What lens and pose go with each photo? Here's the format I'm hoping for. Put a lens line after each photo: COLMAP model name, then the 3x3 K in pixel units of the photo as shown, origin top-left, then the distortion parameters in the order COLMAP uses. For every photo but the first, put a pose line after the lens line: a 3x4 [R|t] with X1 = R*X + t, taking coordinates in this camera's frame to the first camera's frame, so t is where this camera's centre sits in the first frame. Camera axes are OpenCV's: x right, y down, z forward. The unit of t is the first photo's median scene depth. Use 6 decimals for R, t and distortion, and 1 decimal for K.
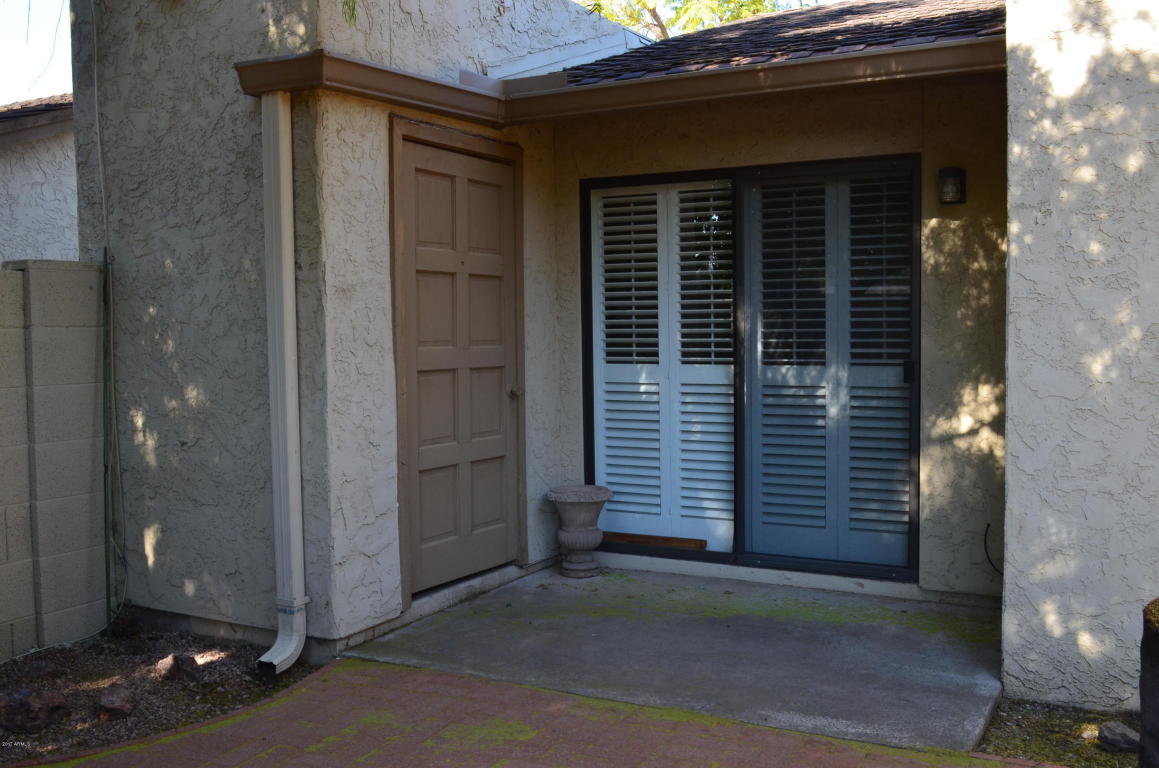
lens RADIAL K [[1122.8, 0, 579.5], [0, 1122.8, 384.0], [0, 0, 1]] dist [-0.103138, -0.002852]
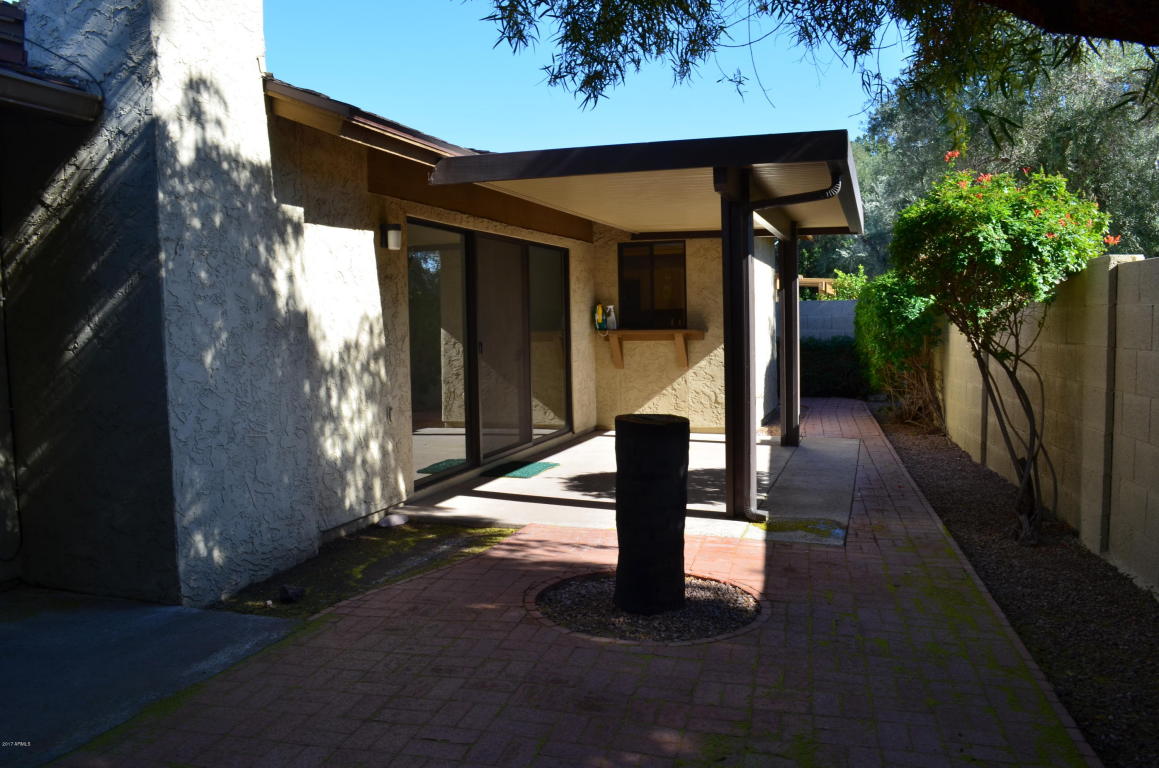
lens RADIAL K [[906.7, 0, 579.5], [0, 906.7, 384.0], [0, 0, 1]] dist [-0.079818, 0.004679]
pose [[-0.225865, -0.027355, 0.973775, -0.766204], [0.089813, 0.994764, 0.048777, 0.003440], [-0.970010, 0.098475, -0.222225, 0.788677]]
